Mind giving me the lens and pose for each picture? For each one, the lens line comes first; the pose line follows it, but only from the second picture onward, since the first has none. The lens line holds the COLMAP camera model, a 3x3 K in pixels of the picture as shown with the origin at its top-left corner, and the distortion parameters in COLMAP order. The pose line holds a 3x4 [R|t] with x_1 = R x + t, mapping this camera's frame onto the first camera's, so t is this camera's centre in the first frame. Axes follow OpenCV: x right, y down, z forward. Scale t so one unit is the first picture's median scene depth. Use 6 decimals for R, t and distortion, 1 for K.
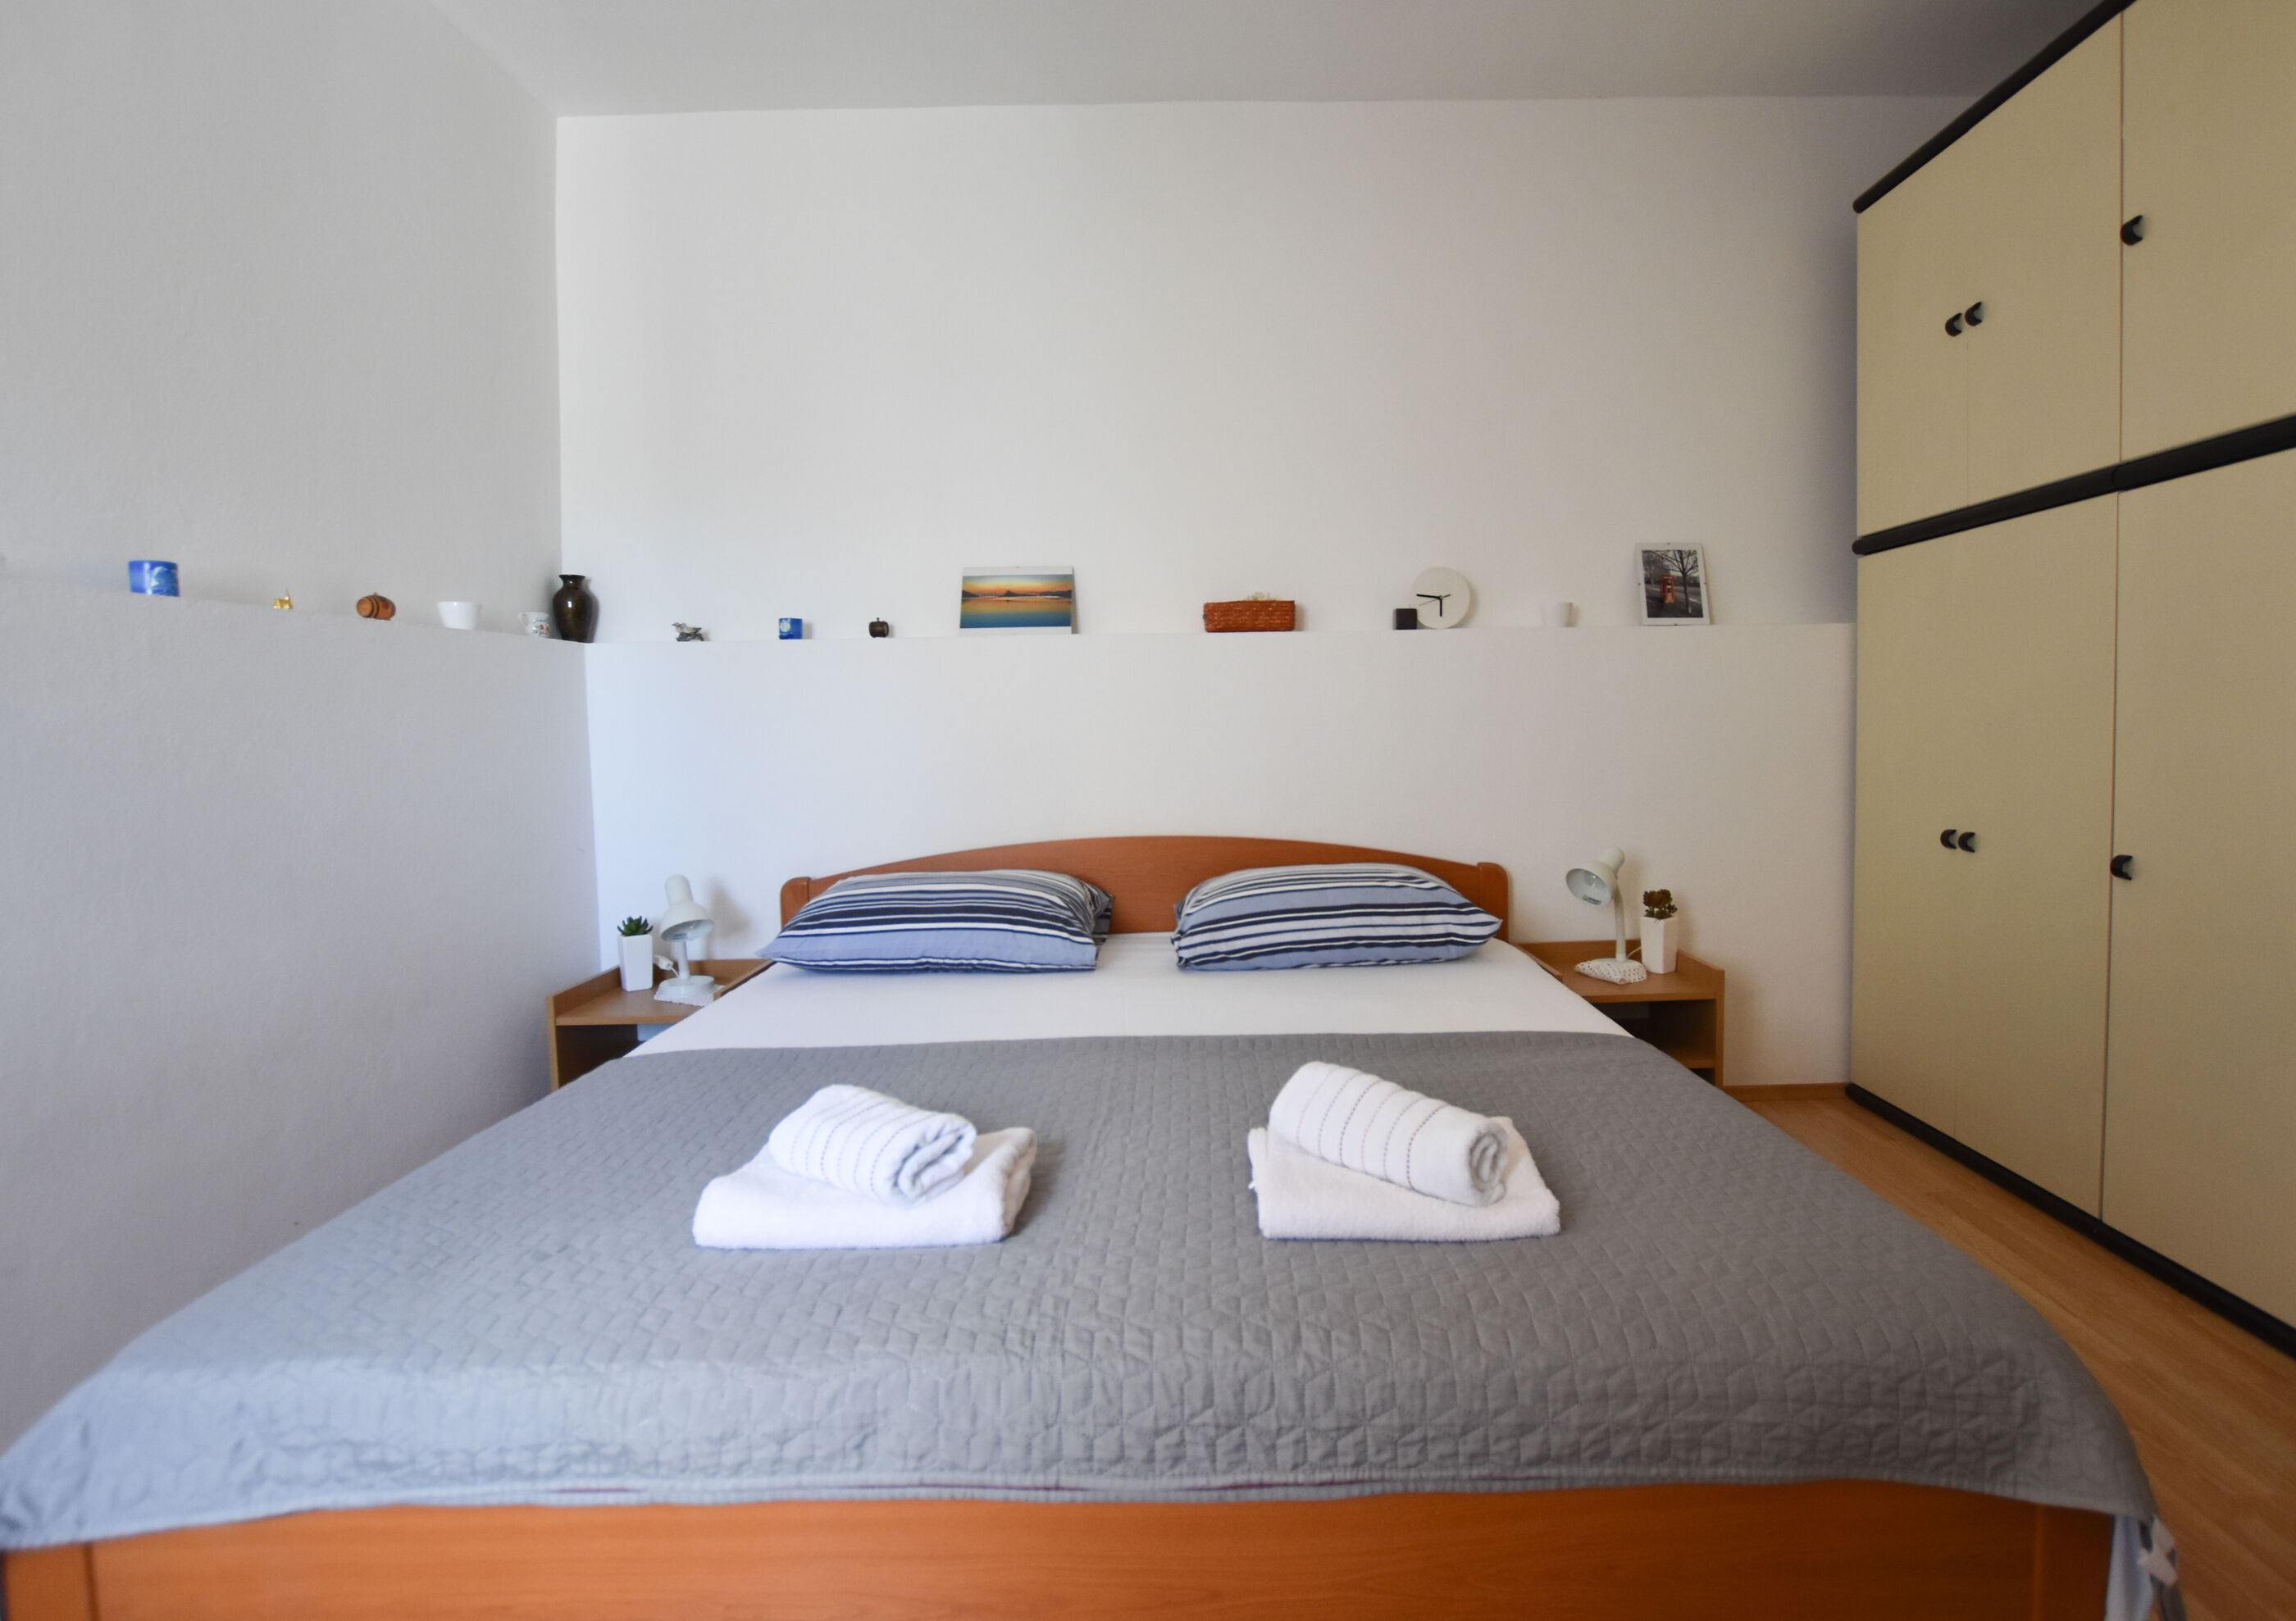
lens RADIAL K [[1181.0, 0, 1214.6], [0, 1181.0, 799.0], [0, 0, 1]] dist [-0.026743, -0.000275]
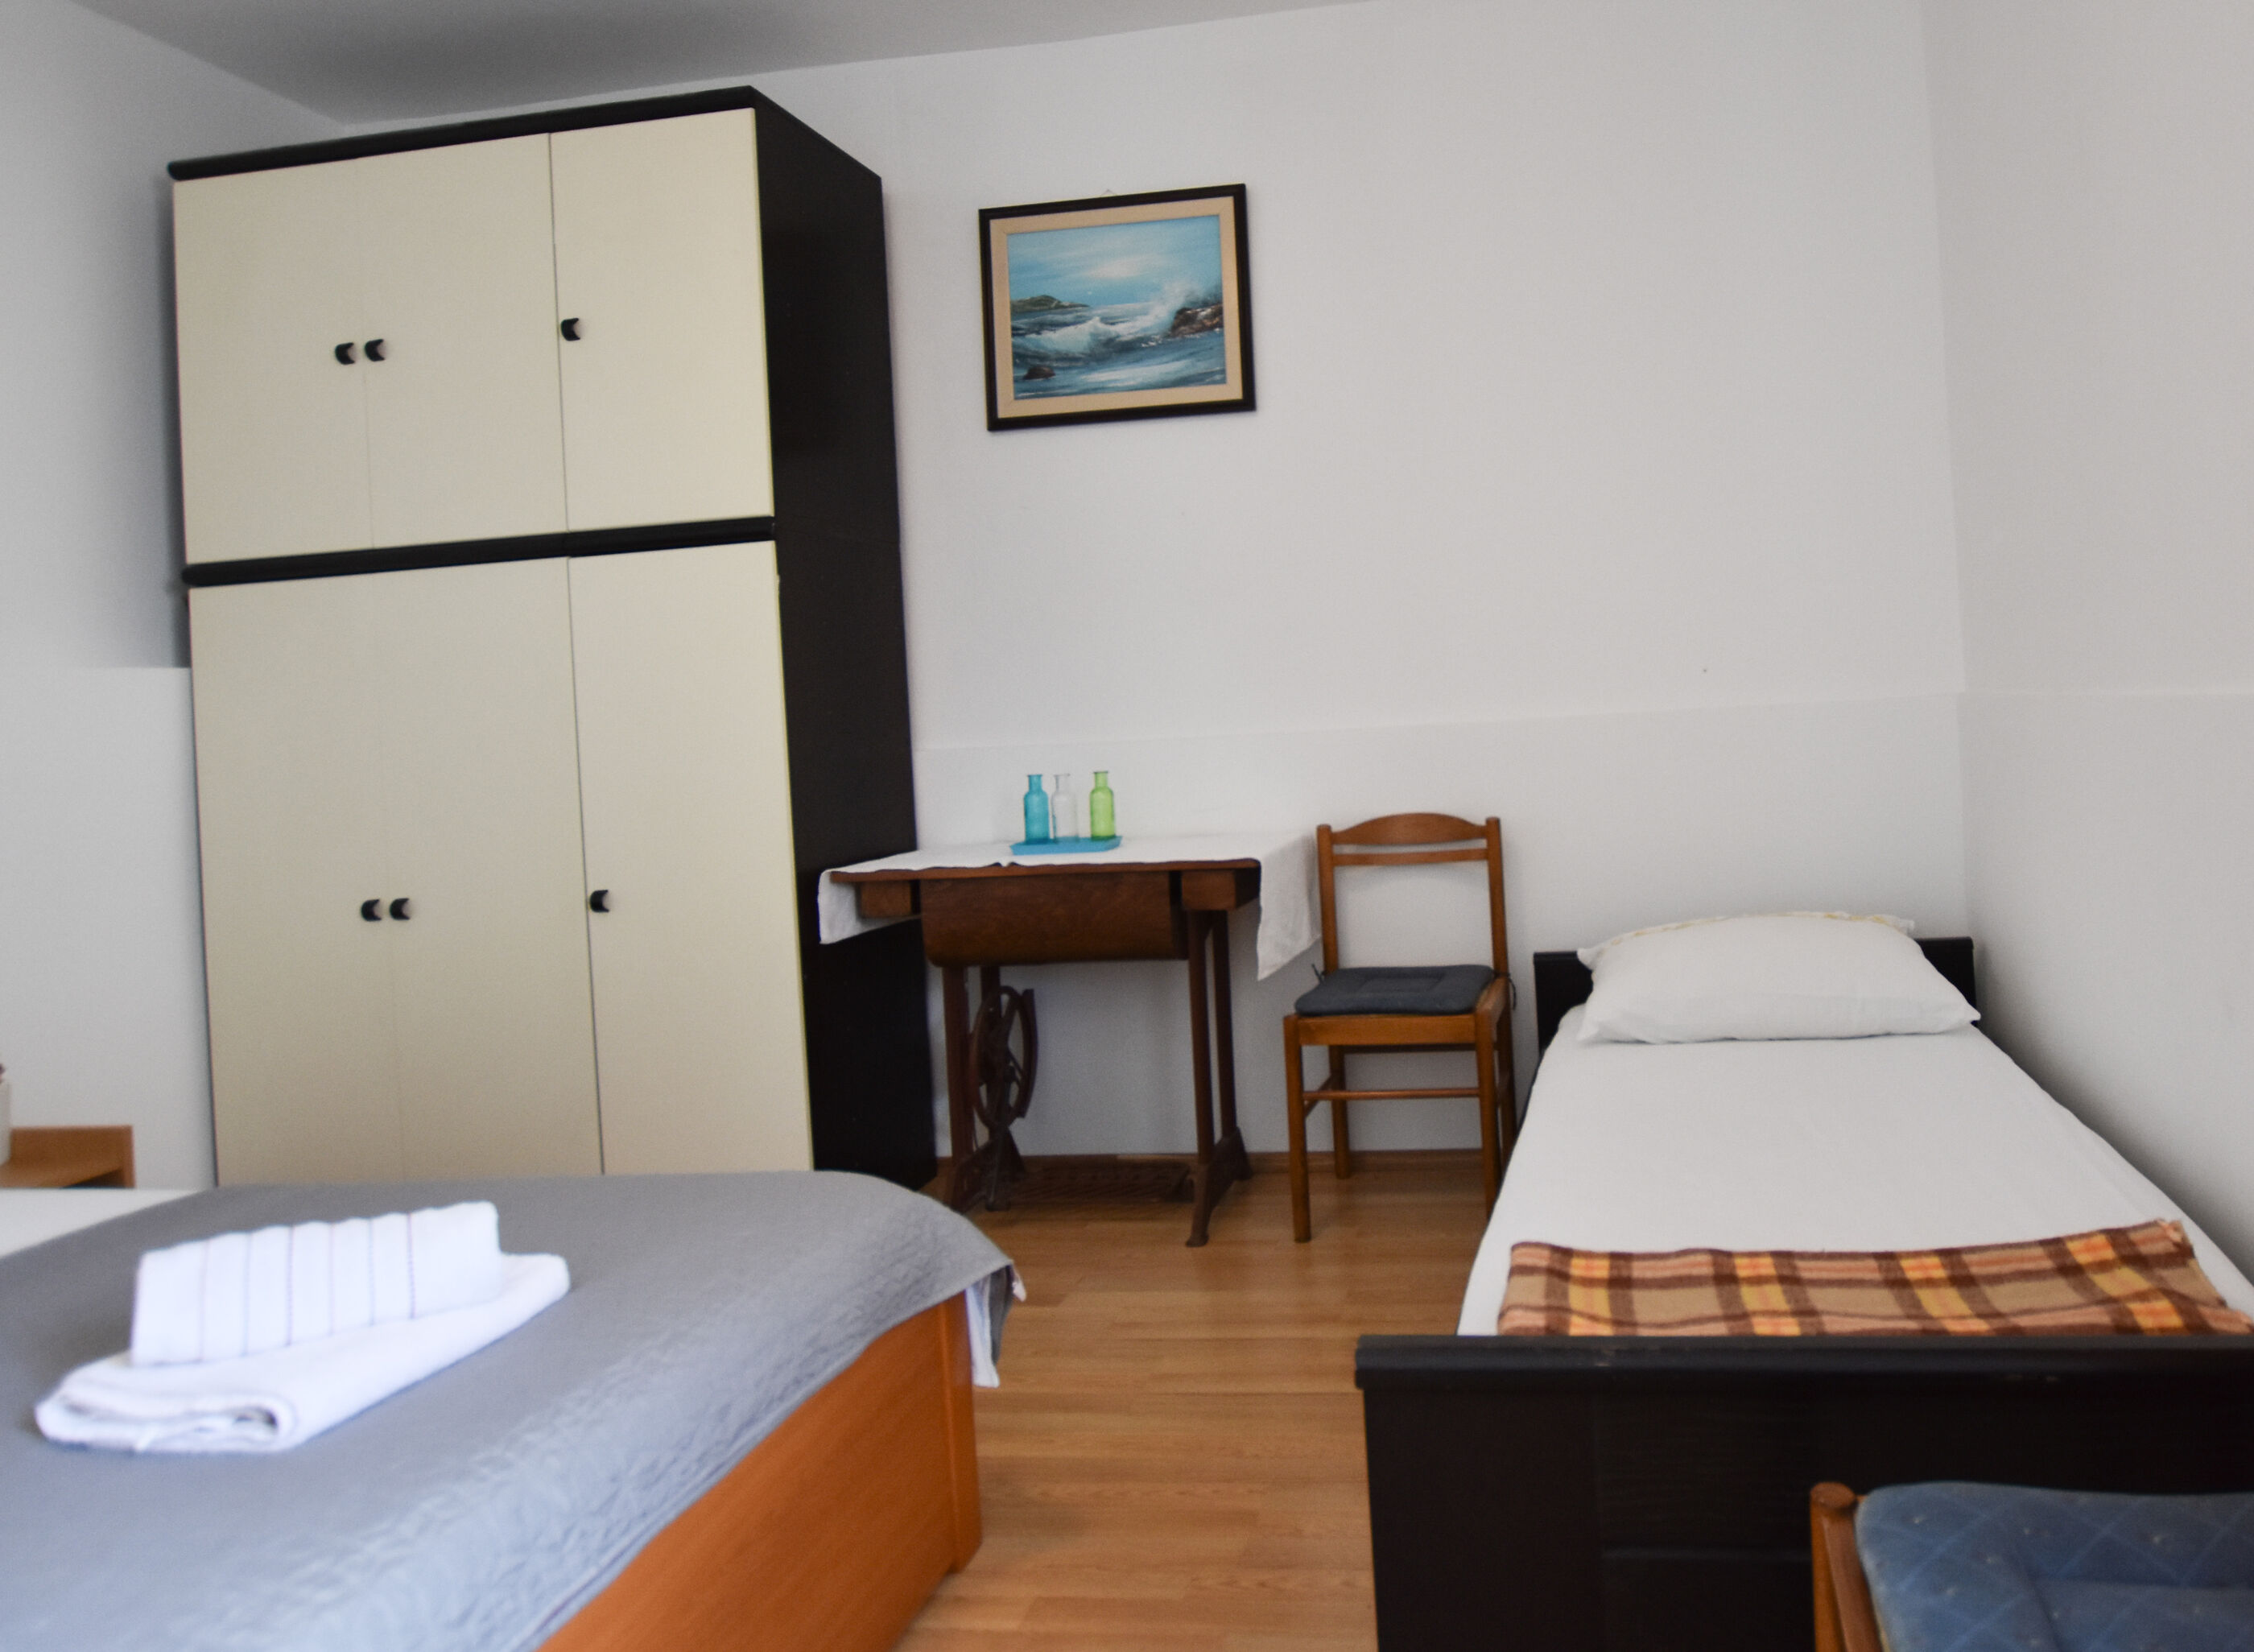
lens RADIAL K [[1442.9, 0, 1421.4], [0, 1442.9, 671.7], [0, 0, 1]] dist [-0.025006, 0.000655]
pose [[0.124431, 0.034488, 0.991629, -0.332193], [0.122830, 0.991173, -0.049885, 0.005306], [-0.984596, 0.128009, 0.119096, 0.046780]]
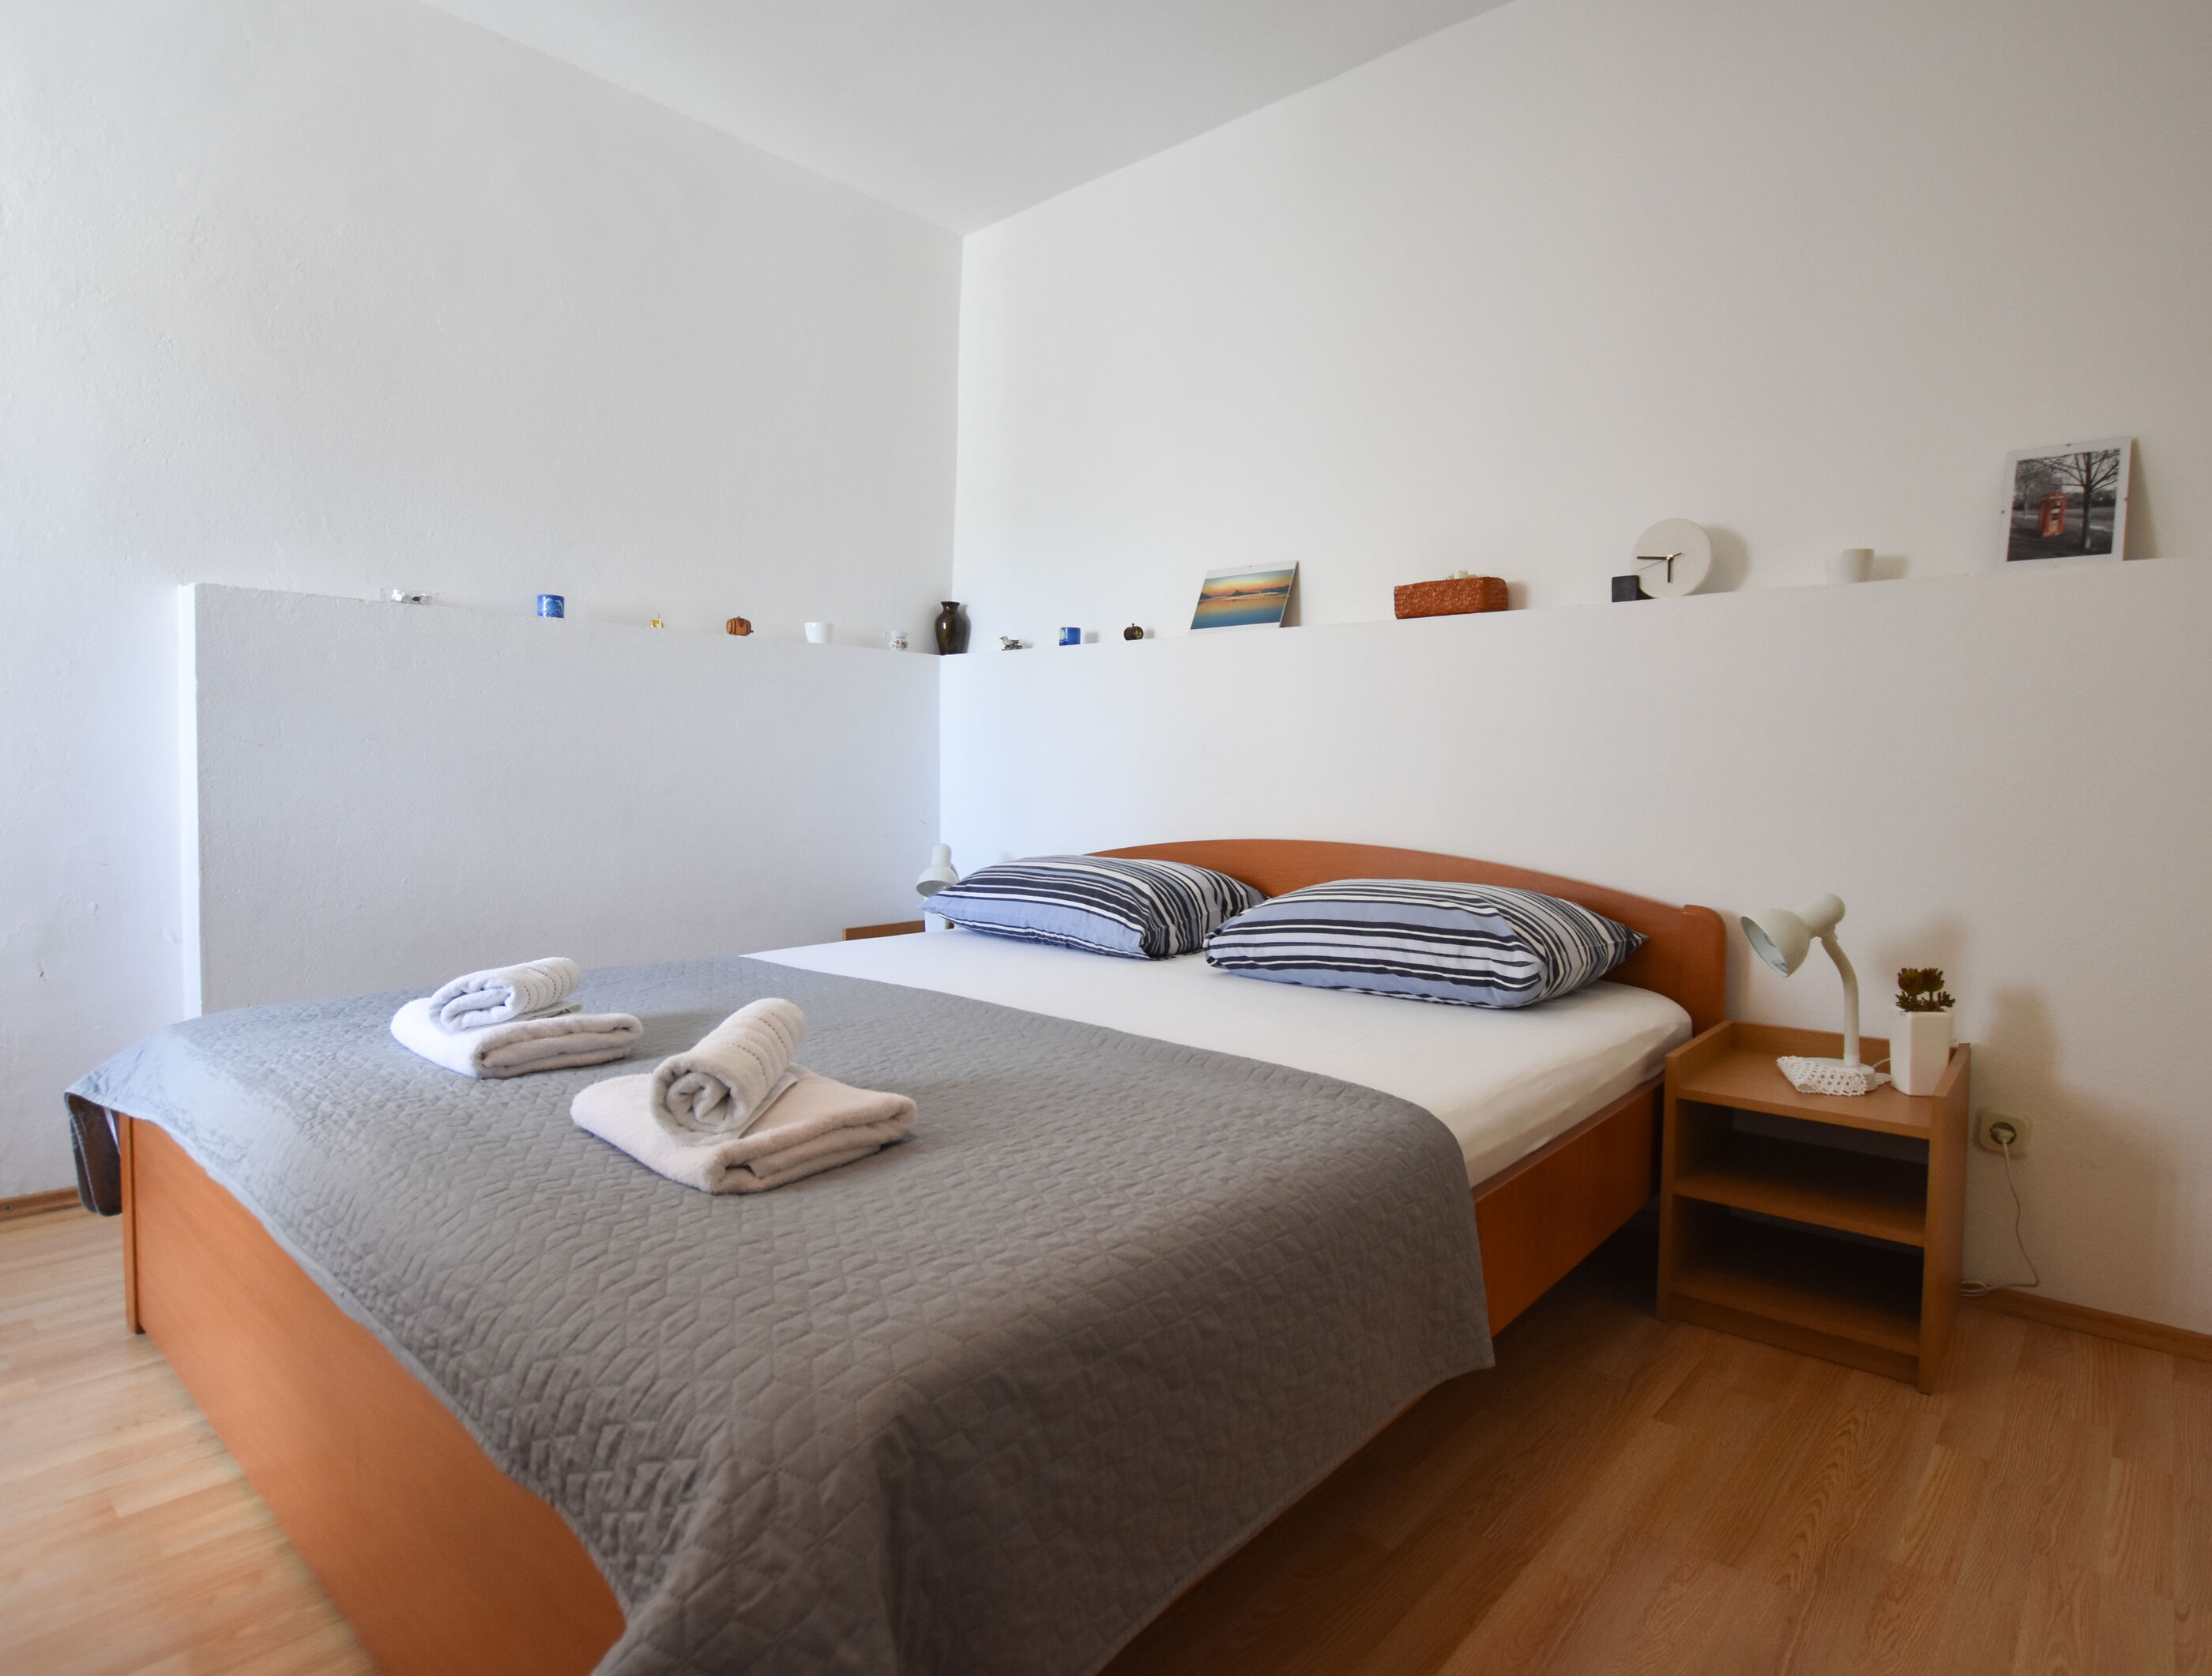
lens RADIAL K [[1193.3, 0, 1164.8], [0, 1193.3, 810.0], [0, 0, 1]] dist [-0.022531, -0.000431]
pose [[0.752364, 0.047891, -0.657004, 0.486156], [-0.069274, 0.997576, -0.006613, 0.022546], [0.655095, 0.050489, 0.753858, 0.218533]]
